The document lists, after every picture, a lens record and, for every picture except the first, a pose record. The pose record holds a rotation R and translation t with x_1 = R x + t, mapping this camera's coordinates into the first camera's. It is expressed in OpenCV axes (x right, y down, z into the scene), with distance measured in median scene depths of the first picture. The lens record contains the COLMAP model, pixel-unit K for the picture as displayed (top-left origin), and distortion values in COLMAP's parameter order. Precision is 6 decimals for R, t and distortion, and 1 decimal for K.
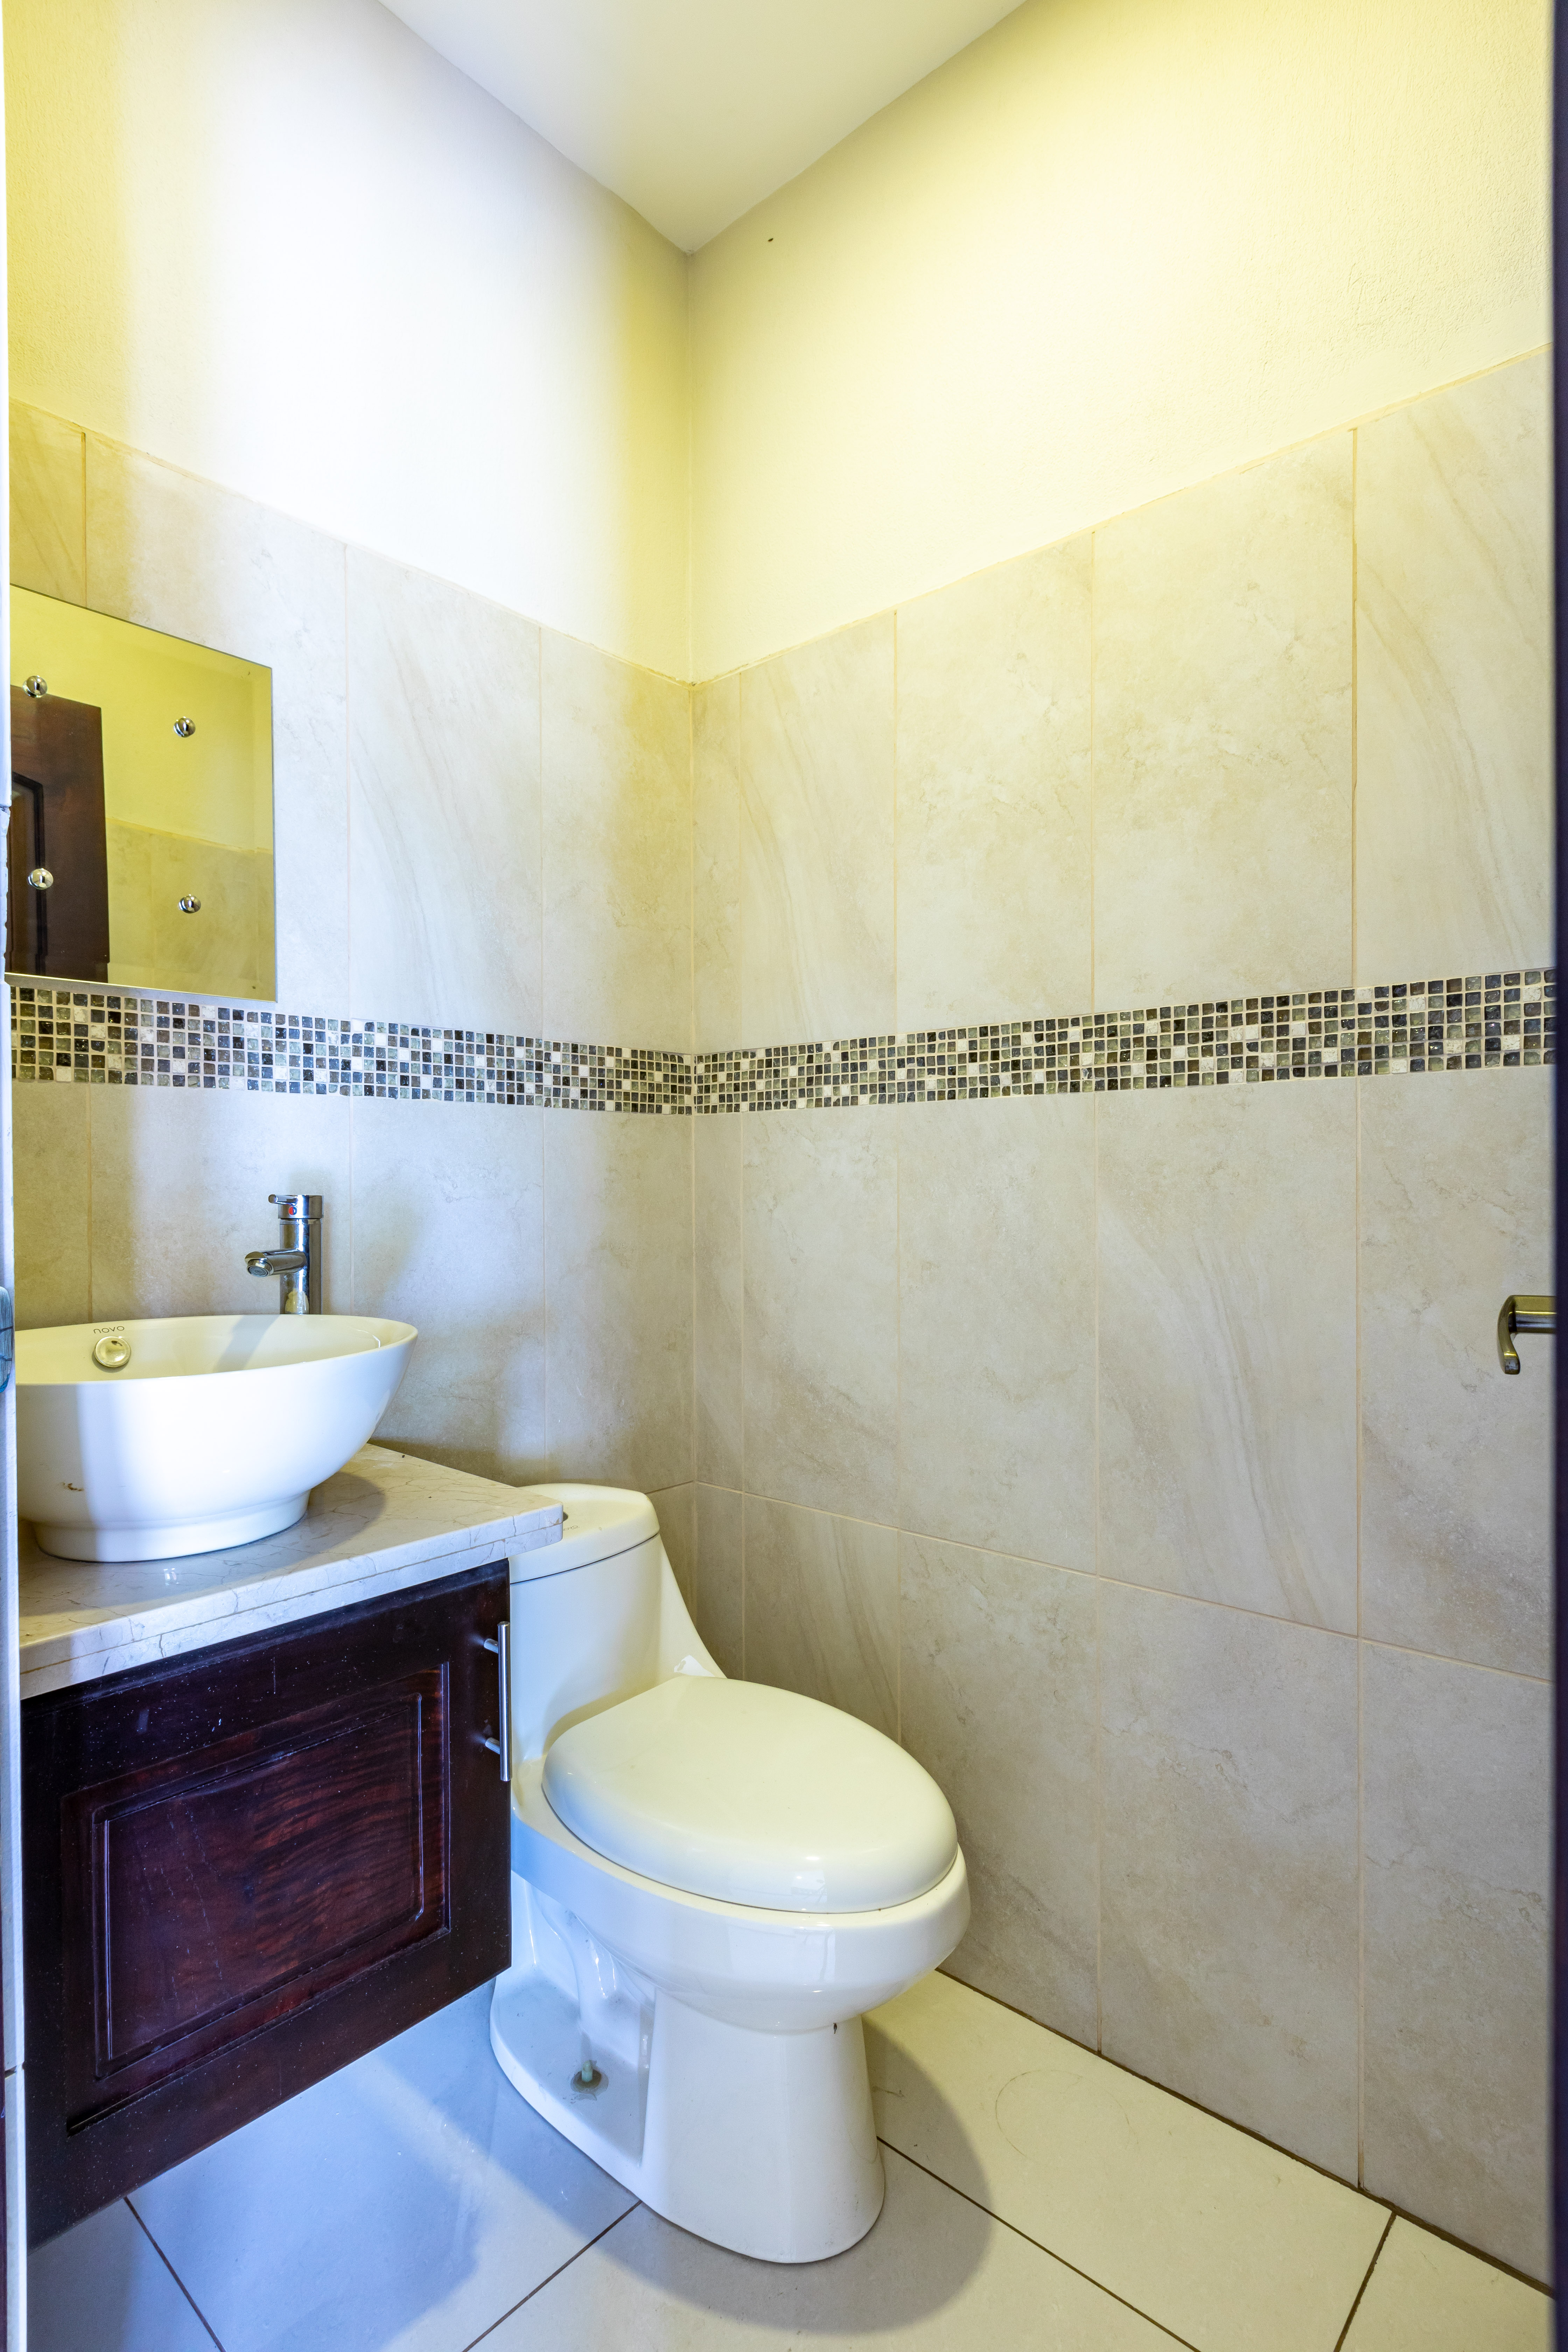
lens RADIAL K [[1170.2, 0, 777.6], [0, 1170.2, 1181.9], [0, 0, 1]] dist [0.000051, 0.000015]
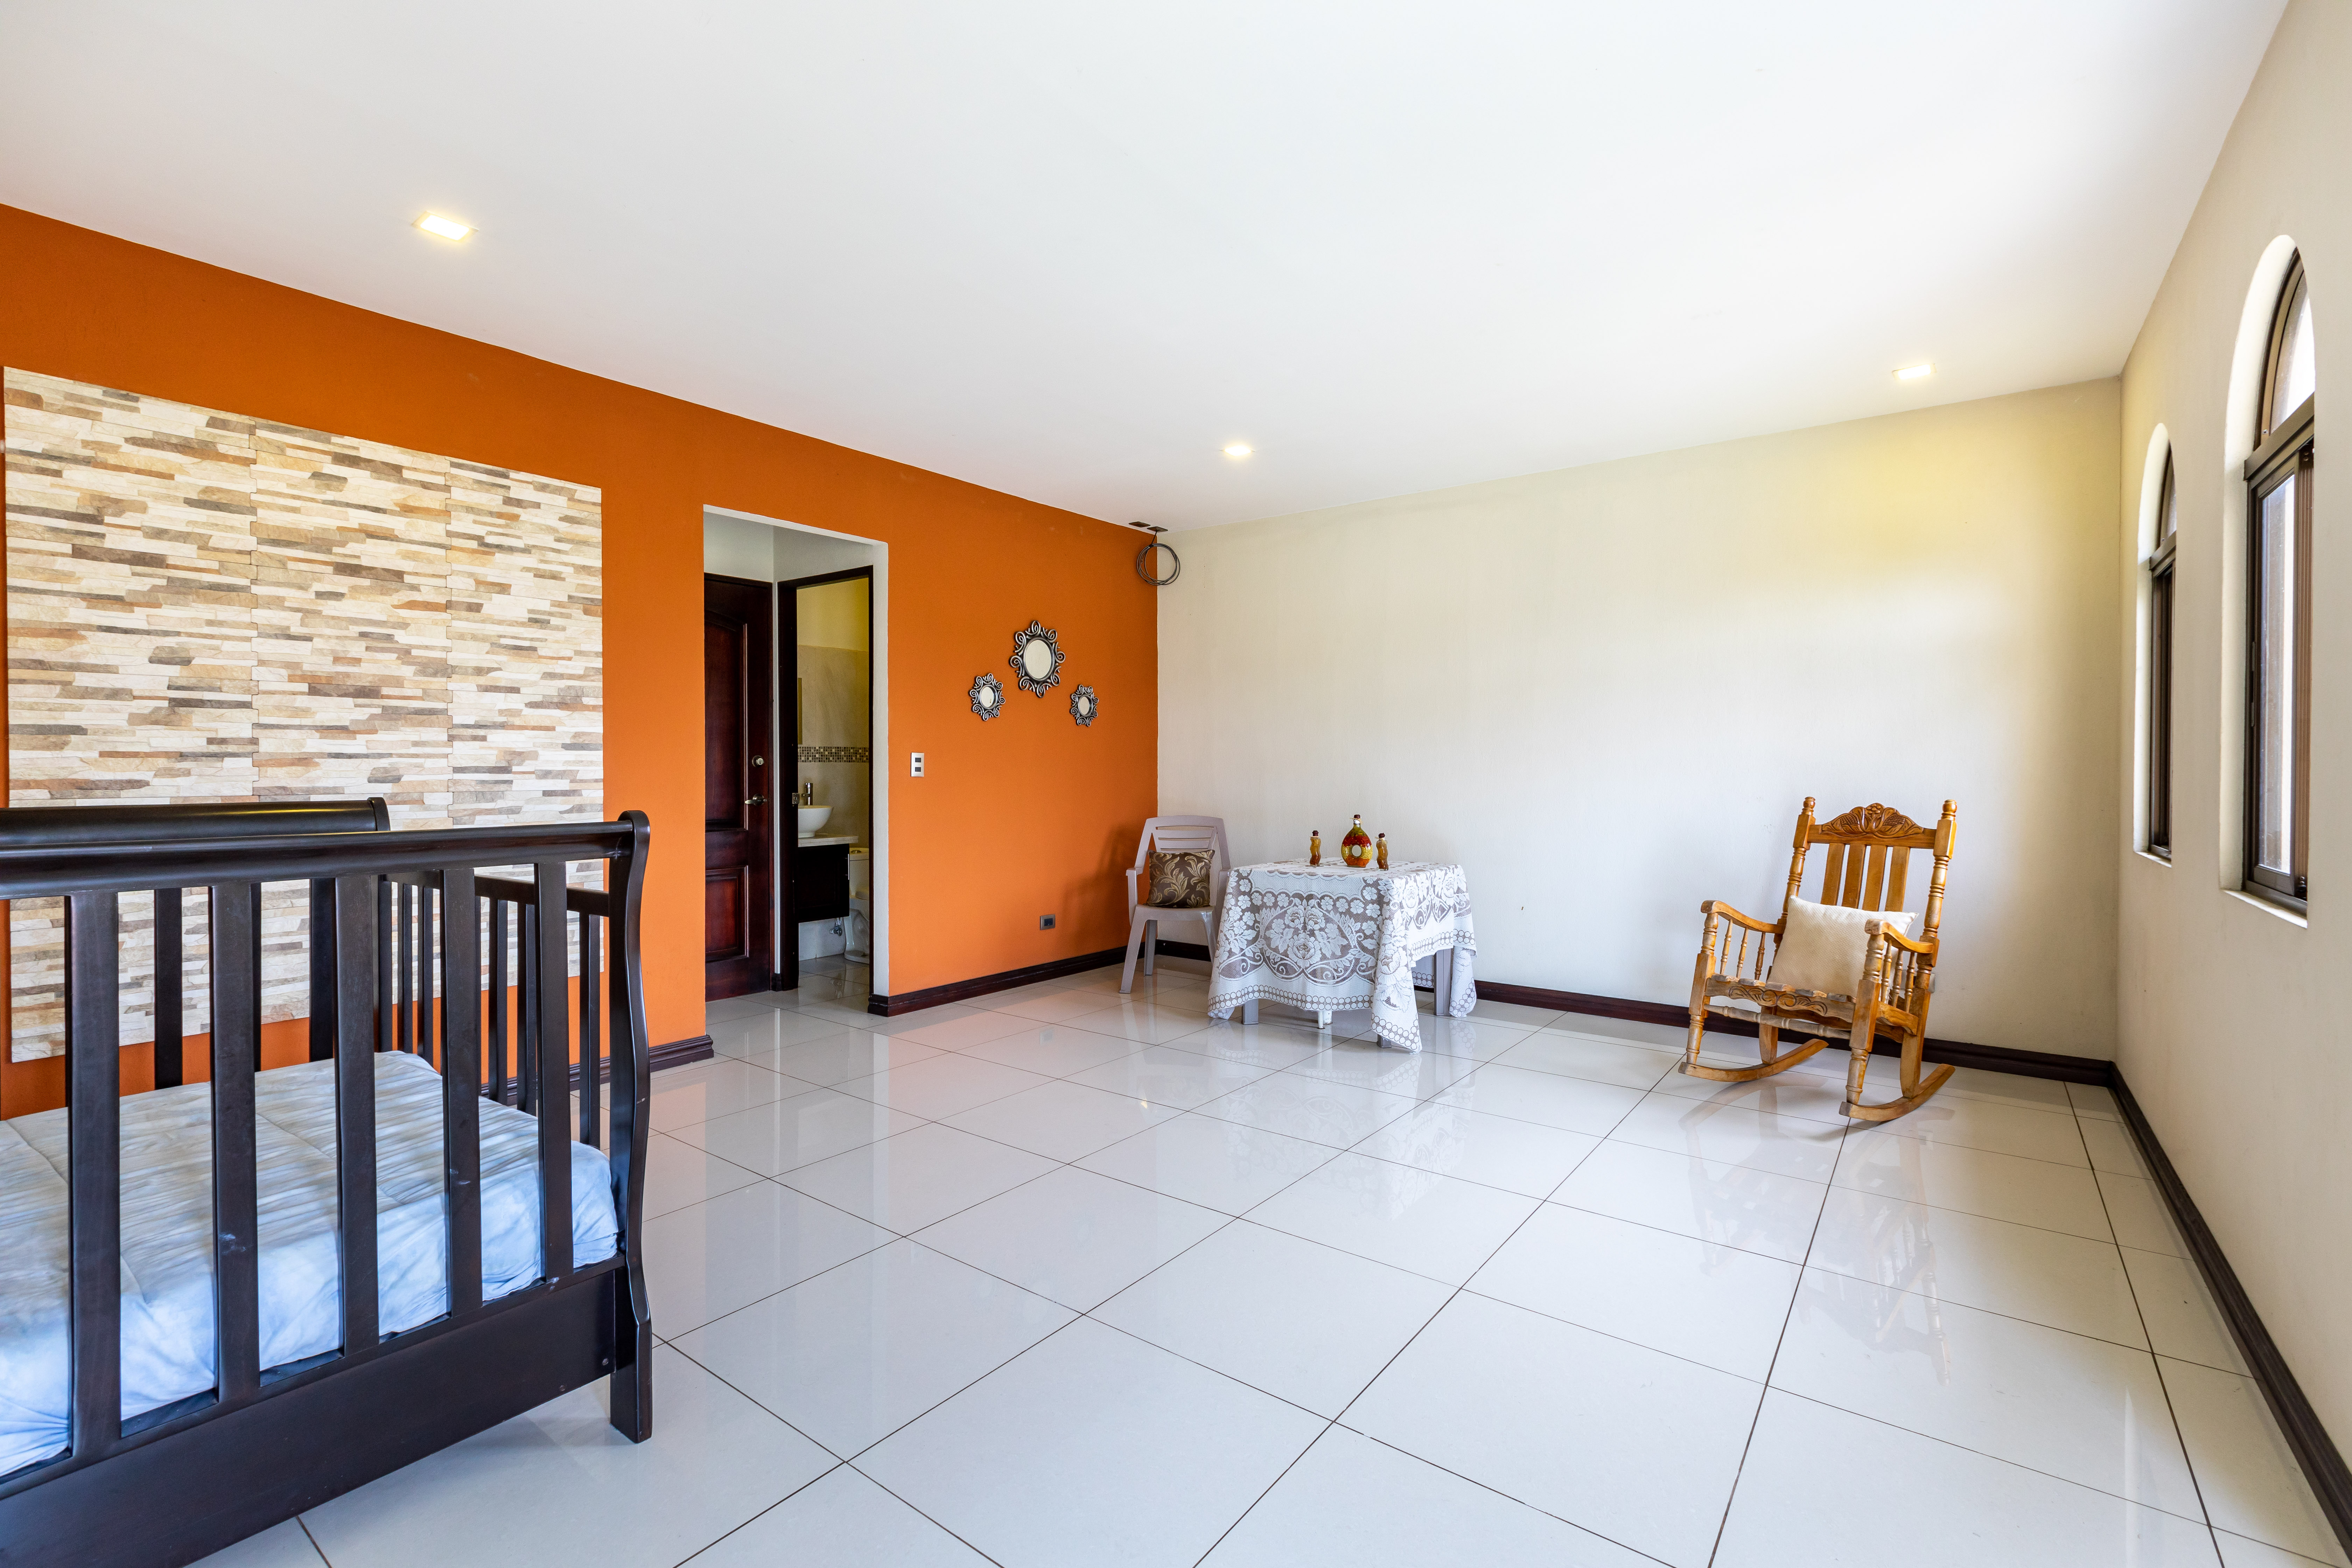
lens RADIAL K [[1050.6, 0, 1177.2], [0, 1050.6, 778.3], [0, 0, 1]] dist [-0.003148, -0.000397]
pose [[0.996357, 0.008223, 0.084879, 0.423663], [-0.009272, 0.999885, 0.011979, -0.042084], [-0.084770, -0.012722, 0.996319, -1.938039]]
